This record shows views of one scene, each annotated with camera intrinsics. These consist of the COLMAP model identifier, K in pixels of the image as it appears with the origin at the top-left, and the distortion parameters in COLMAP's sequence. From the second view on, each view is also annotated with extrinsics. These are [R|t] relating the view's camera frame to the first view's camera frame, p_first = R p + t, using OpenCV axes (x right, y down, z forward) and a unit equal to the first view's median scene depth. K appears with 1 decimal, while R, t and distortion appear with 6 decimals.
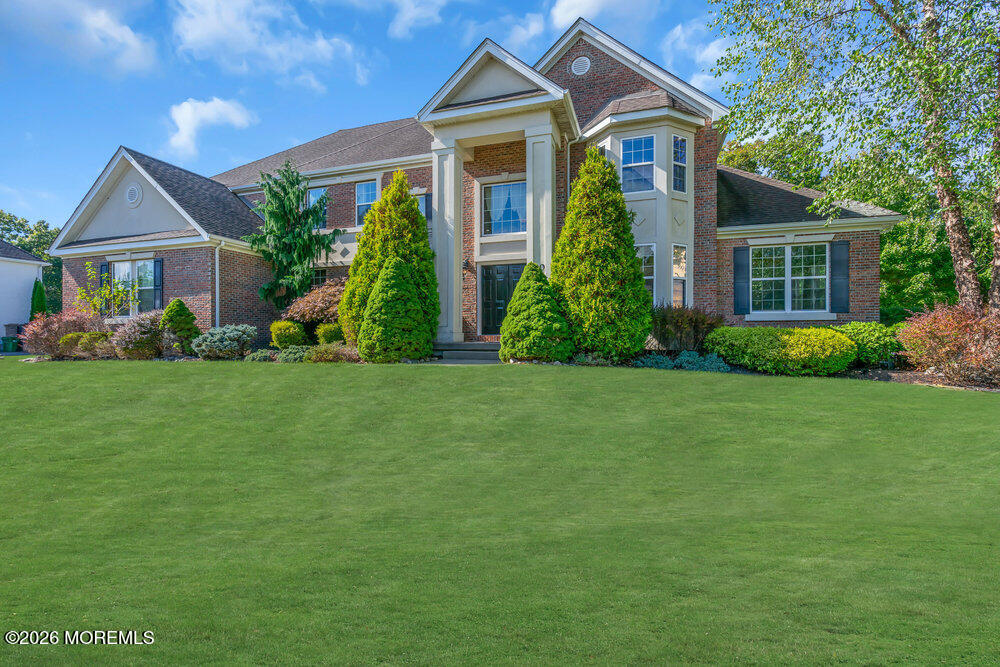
lens RADIAL K [[443.9, 0, 504.8], [0, 443.9, 337.5], [0, 0, 1]] dist [-0.003287, -0.000014]
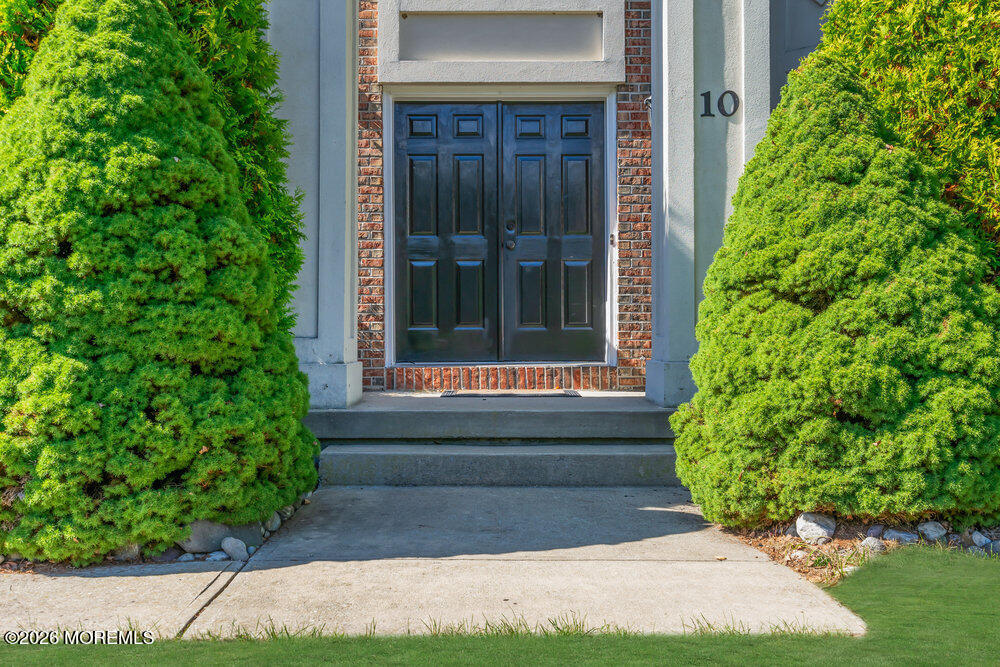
lens RADIAL K [[969.5, 0, 500.0], [0, 969.5, 333.5], [0, 0, 1]] dist [0.006553, 0.004826]
pose [[0.951407, 0.001052, 0.307934, -0.190562], [-0.000753, 0.999999, -0.001088, -0.026010], [-0.307935, 0.000803, 0.951407, 0.479919]]
